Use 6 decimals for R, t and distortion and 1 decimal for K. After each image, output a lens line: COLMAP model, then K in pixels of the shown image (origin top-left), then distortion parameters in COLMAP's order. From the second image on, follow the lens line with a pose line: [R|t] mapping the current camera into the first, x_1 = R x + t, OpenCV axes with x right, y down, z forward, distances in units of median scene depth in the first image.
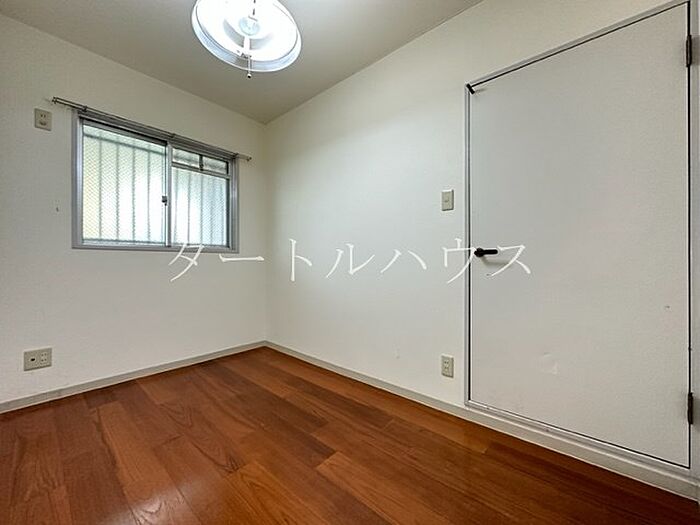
lens RADIAL K [[278.2, 0, 348.5], [0, 278.2, 261.9], [0, 0, 1]] dist [0.001262, 0.000675]
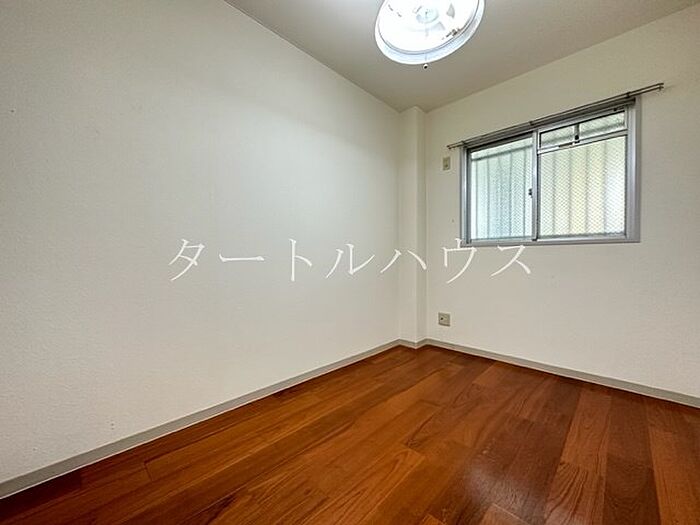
lens RADIAL K [[278.2, 0, 350.0], [0, 278.2, 261.1], [0, 0, 1]] dist [0.001262, 0.000675]
pose [[-0.049201, 0.011673, -0.998721, 0.373757], [0.003459, 0.999928, 0.011517, 0.003398], [0.998783, -0.002888, -0.049238, 0.448414]]
